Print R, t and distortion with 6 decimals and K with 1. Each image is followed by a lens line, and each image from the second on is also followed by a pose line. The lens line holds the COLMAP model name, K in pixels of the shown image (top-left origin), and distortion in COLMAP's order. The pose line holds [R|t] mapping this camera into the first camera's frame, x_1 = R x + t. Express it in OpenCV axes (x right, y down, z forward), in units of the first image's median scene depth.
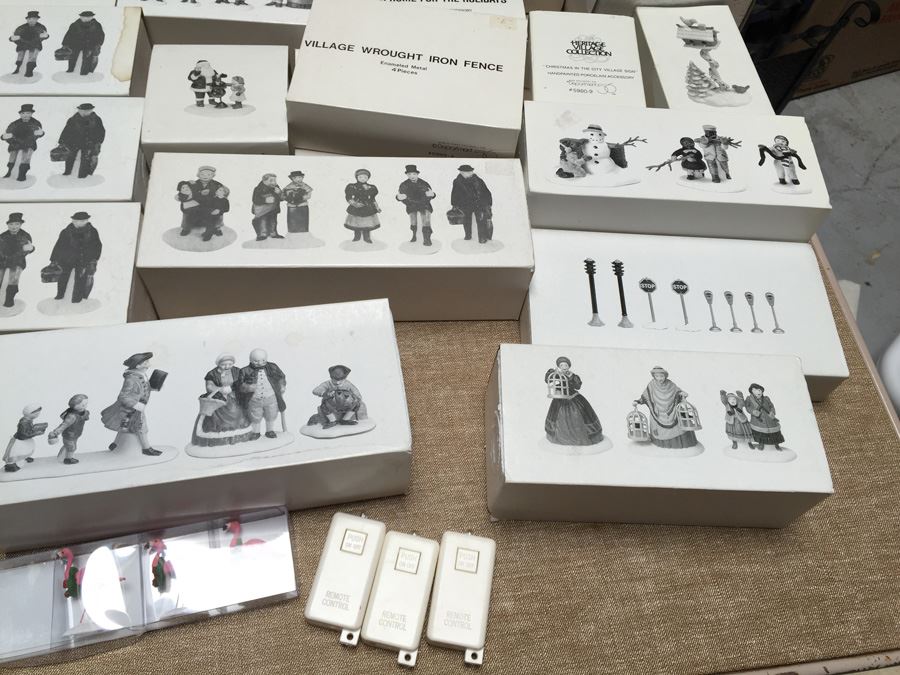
lens RADIAL K [[778.3, 0, 450.0], [0, 778.3, 337.5], [0, 0, 1]] dist [0.091787, -0.149030]
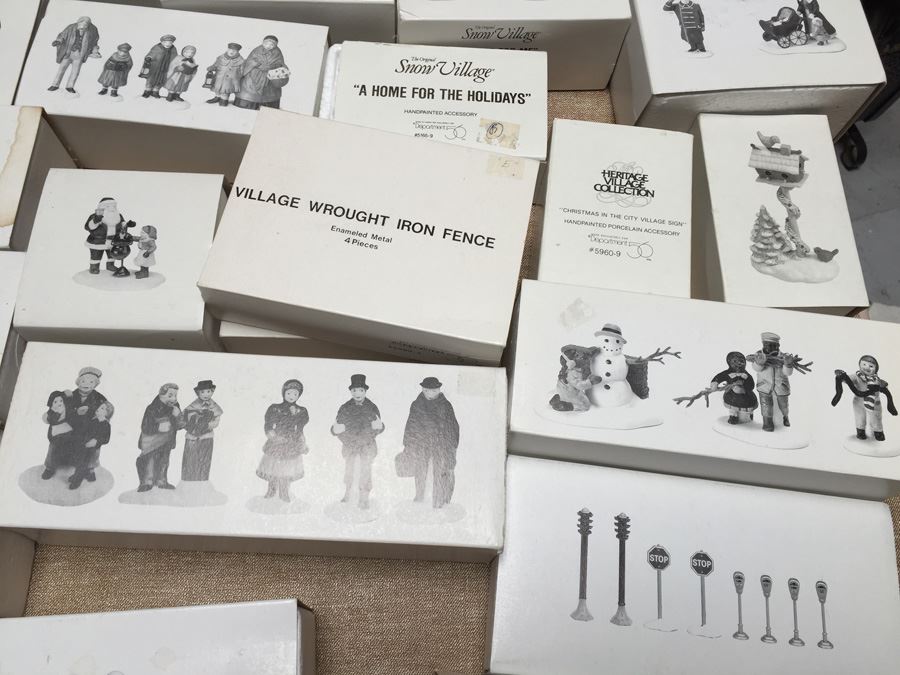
lens RADIAL K [[771.8, 0, 453.6], [0, 771.8, 339.2], [0, 0, 1]] dist [0.097831, -0.159393]
pose [[0.994062, 0.083484, -0.069801, 0.088218], [-0.072854, 0.987040, 0.142987, -0.357639], [0.080833, -0.137053, 0.987260, 0.261473]]
